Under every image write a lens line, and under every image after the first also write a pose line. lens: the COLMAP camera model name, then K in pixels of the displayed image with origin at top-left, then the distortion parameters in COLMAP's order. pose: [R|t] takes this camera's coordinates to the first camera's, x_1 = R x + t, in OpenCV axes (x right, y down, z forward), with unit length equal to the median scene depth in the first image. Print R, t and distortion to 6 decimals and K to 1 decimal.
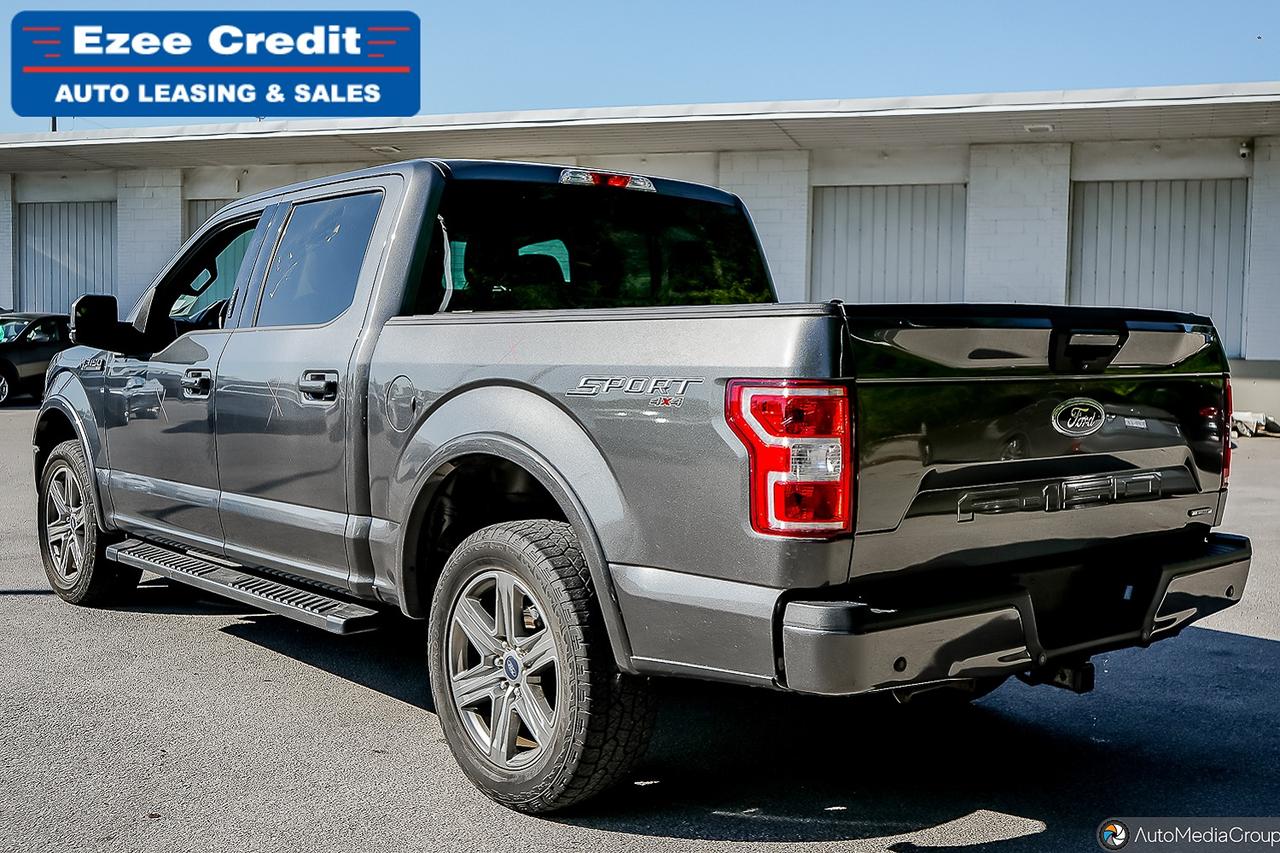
lens RADIAL K [[1370.9, 0, 640.0], [0, 1370.9, 426.5], [0, 0, 1]] dist [-0.014703, -0.023251]
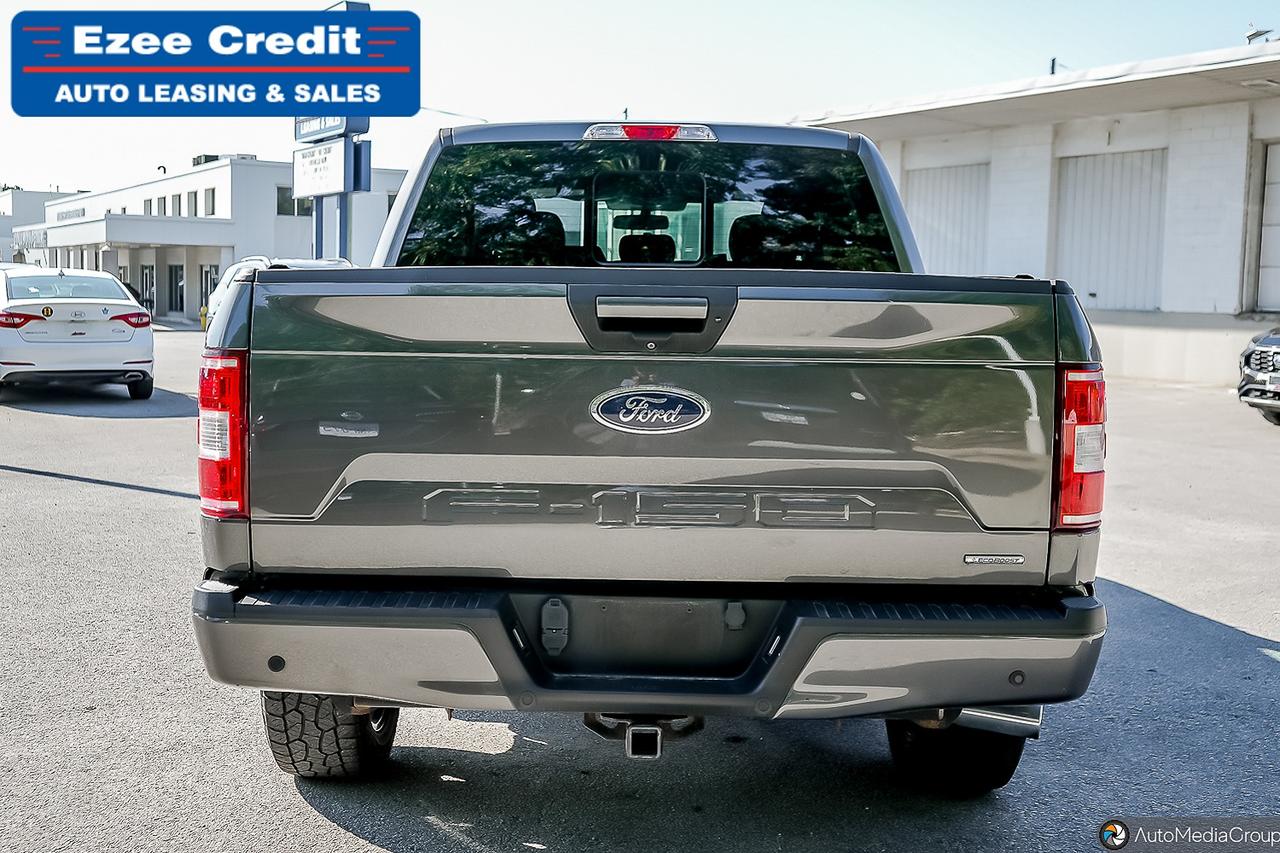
lens RADIAL K [[1505.8, 0, 640.0], [0, 1505.8, 426.5], [0, 0, 1]] dist [0.016843, 0.018657]
pose [[0.762308, 0.059110, -0.644510, 0.133820], [-0.050489, 0.998217, 0.031833, -0.003773], [0.645242, 0.008274, 0.763933, 0.051038]]
